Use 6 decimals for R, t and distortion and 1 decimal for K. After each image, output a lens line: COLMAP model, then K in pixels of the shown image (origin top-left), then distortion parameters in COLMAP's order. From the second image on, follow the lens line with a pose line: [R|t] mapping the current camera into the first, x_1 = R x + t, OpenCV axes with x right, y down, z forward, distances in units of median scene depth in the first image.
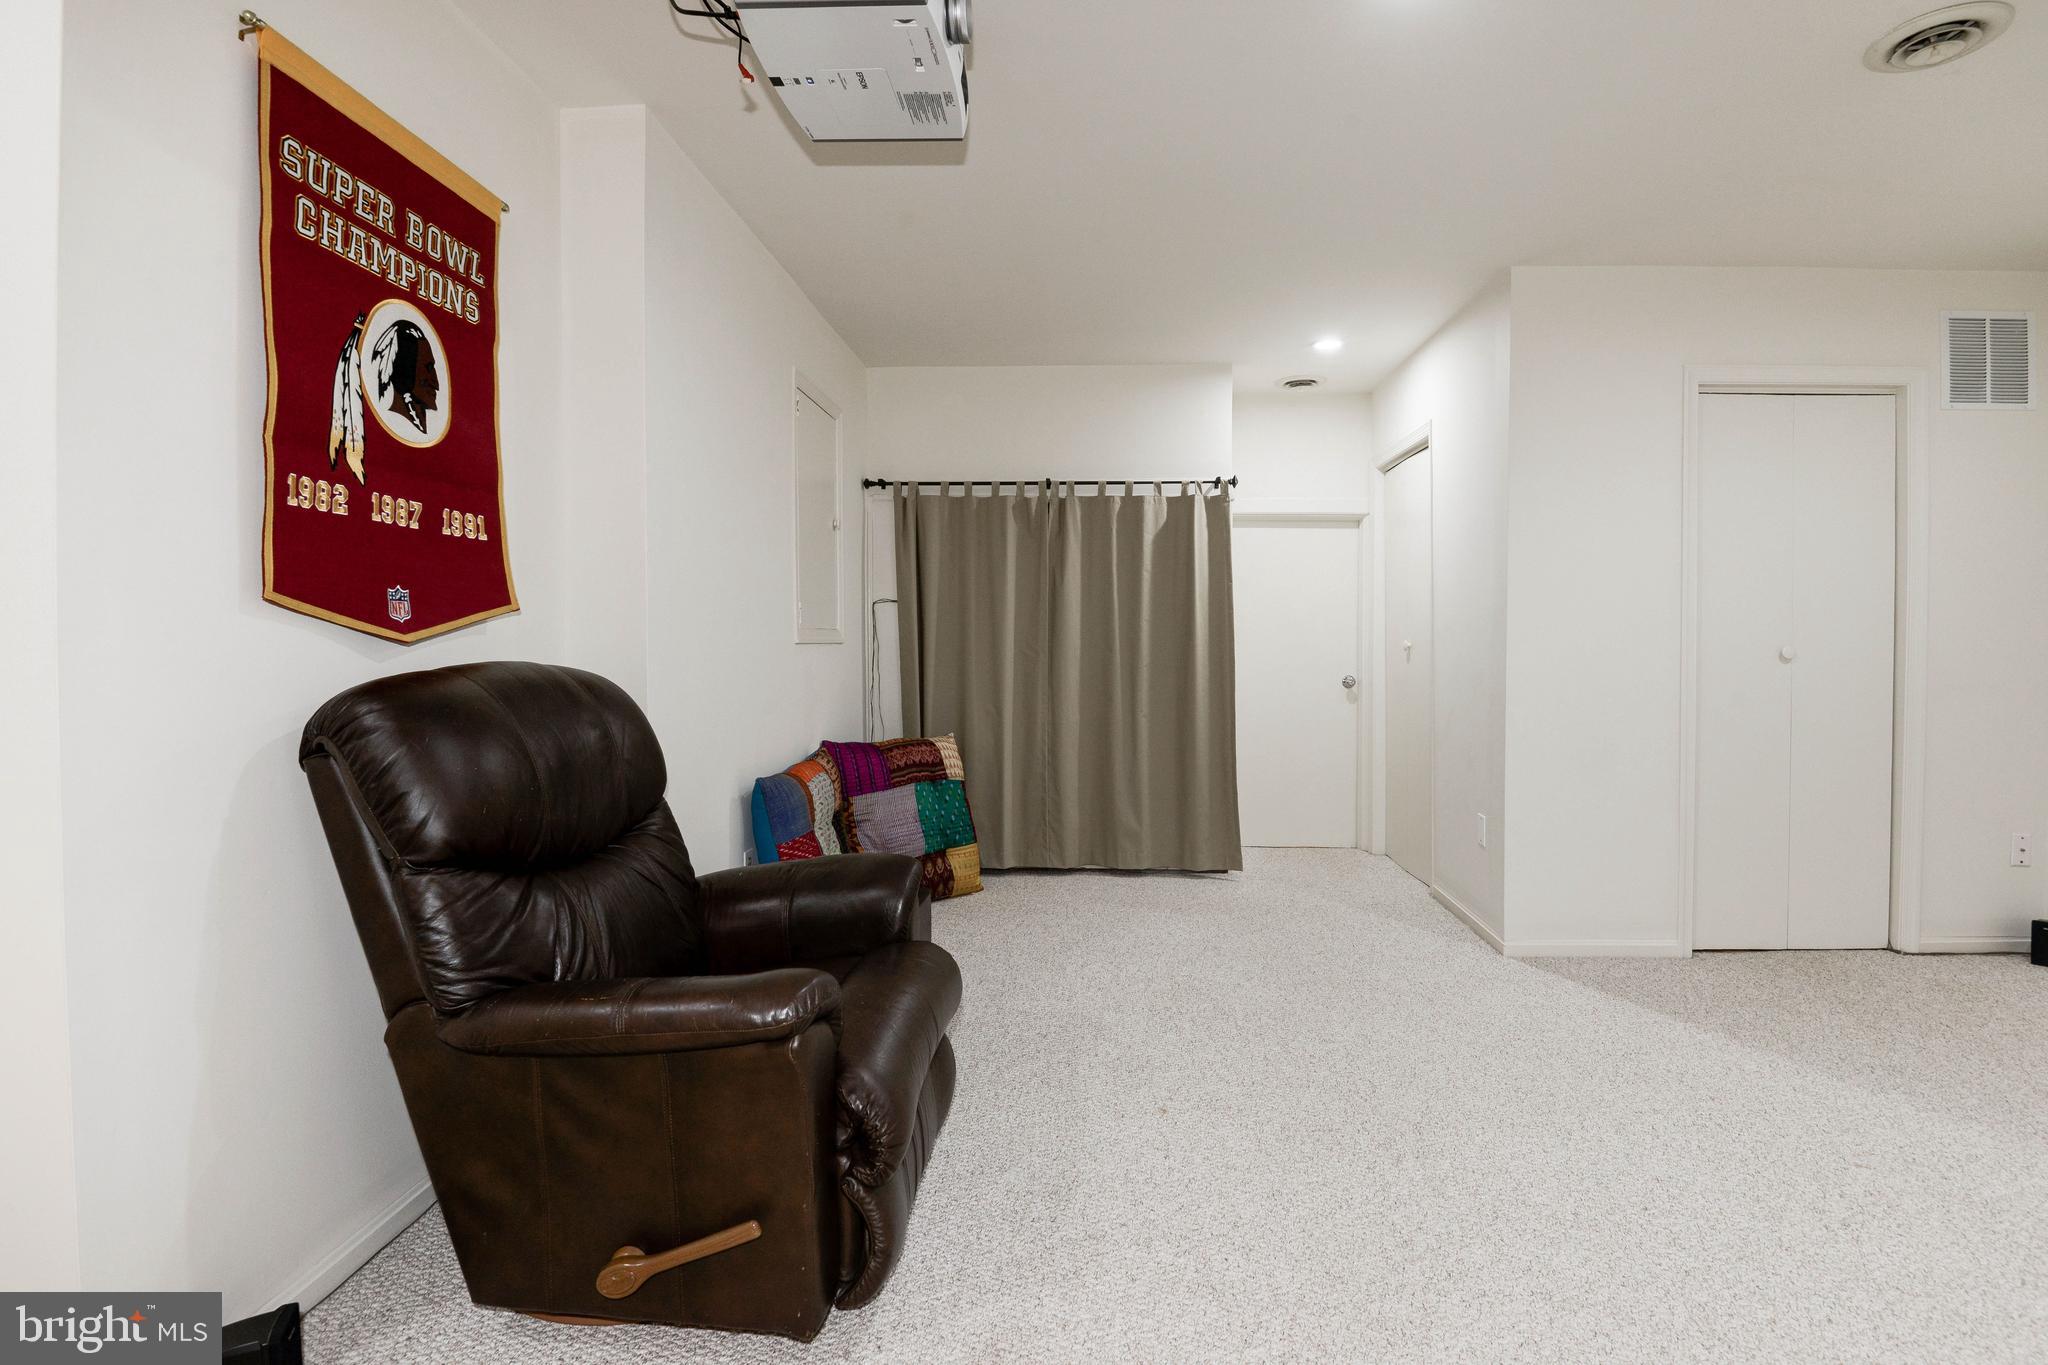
lens RADIAL K [[948.4, 0, 1024.0], [0, 948.4, 682.5], [0, 0, 1]] dist [0.021938, -0.025251]
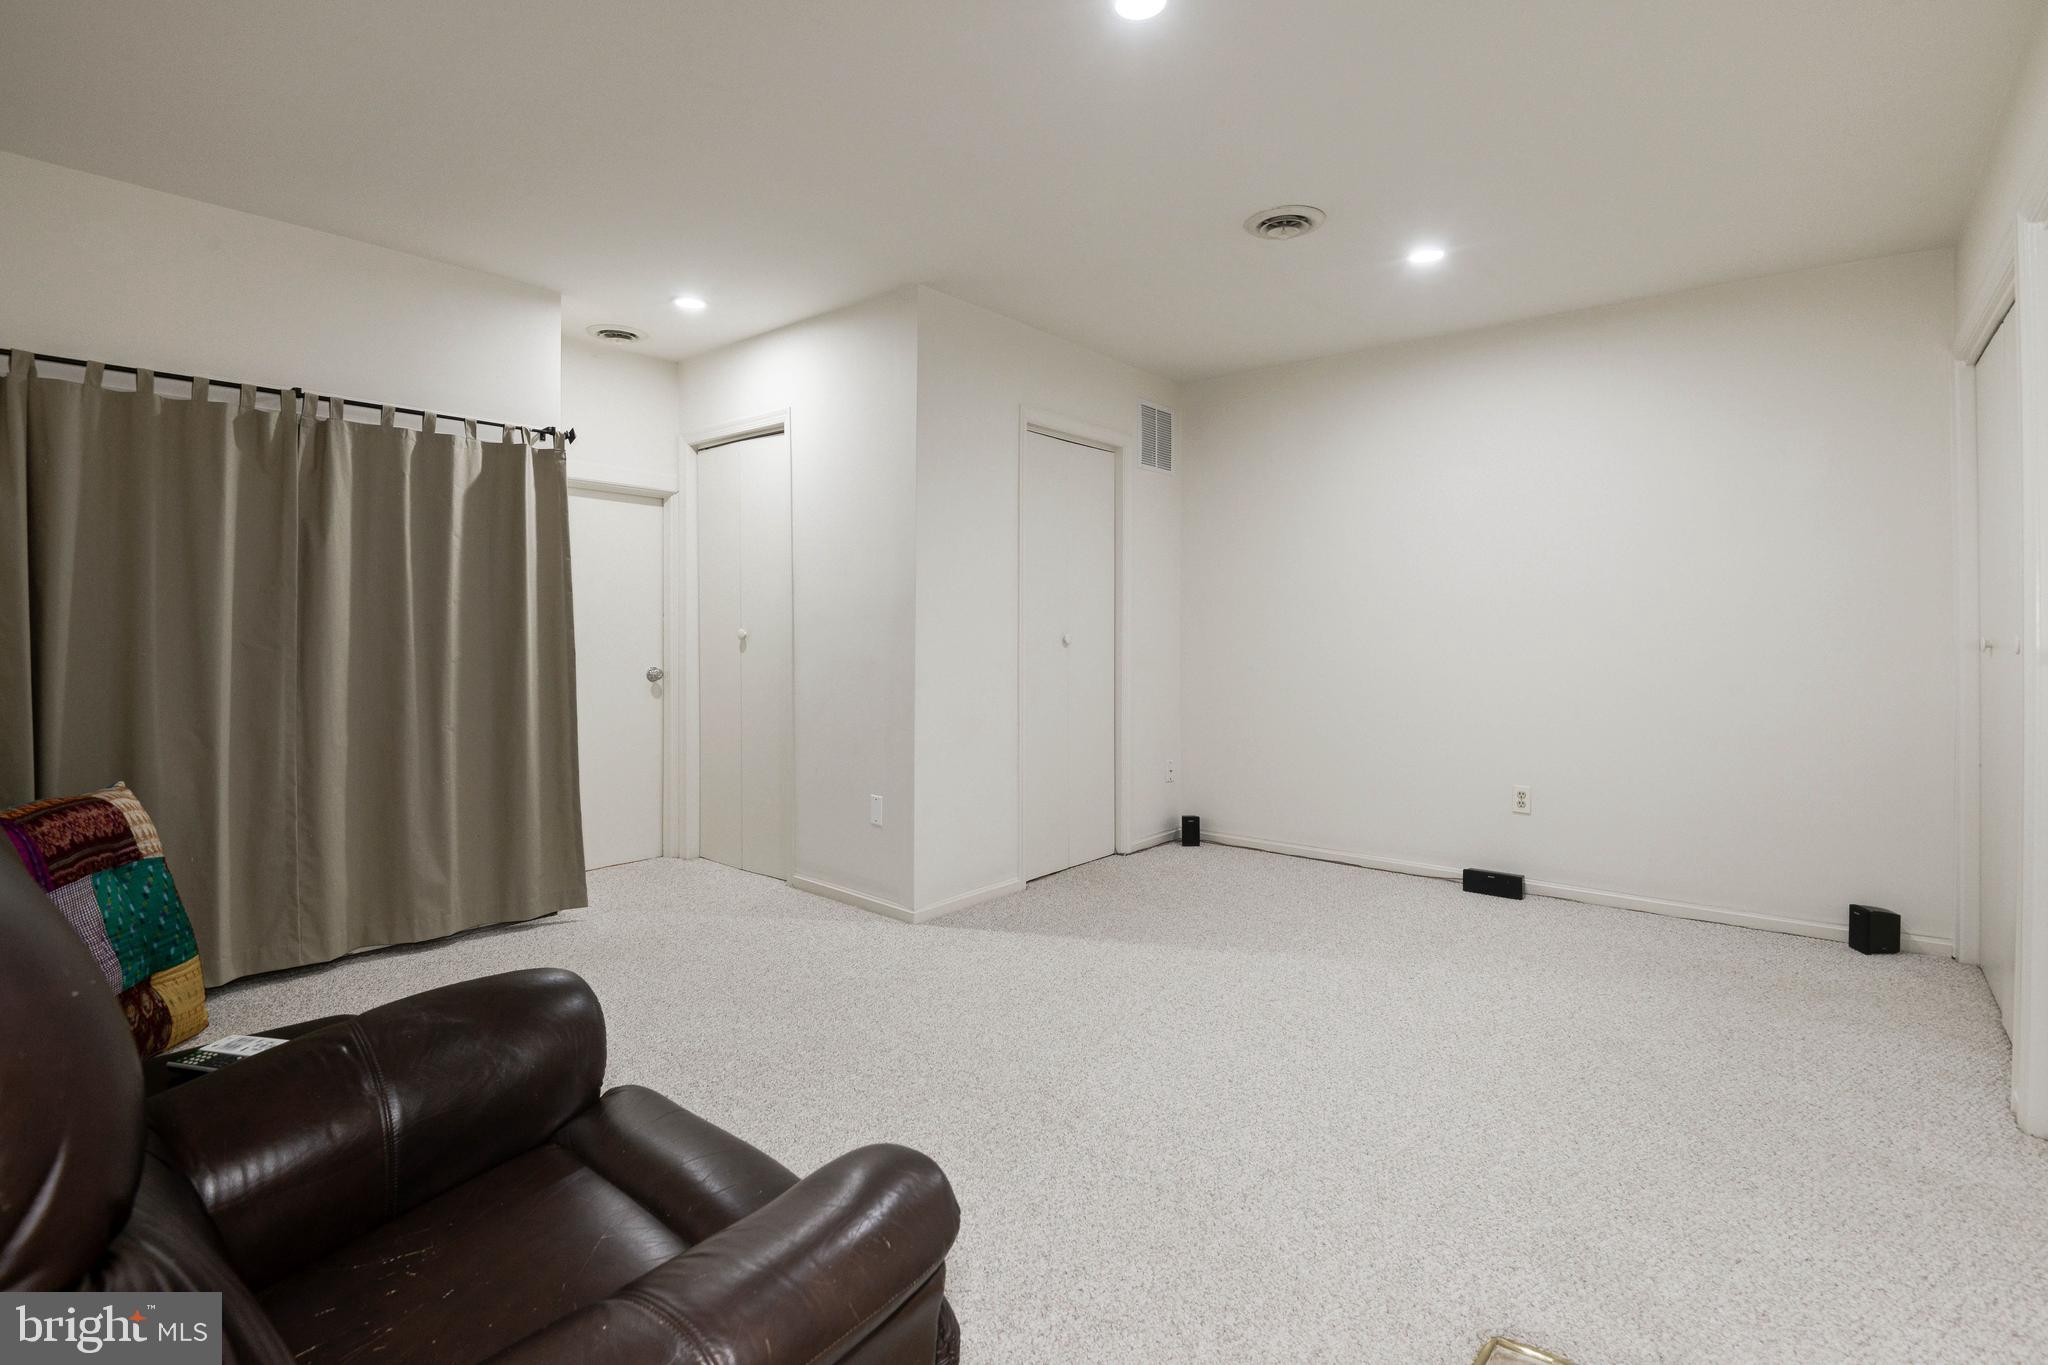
lens RADIAL K [[988.9, 0, 1025.1], [0, 988.9, 648.1], [0, 0, 1]] dist [0.021092, -0.031199]
pose [[0.603639, -0.014118, 0.797133, -0.228749], [0.033942, 0.999392, -0.008002, -0.006842], [-0.796535, 0.031887, 0.603751, 0.169906]]
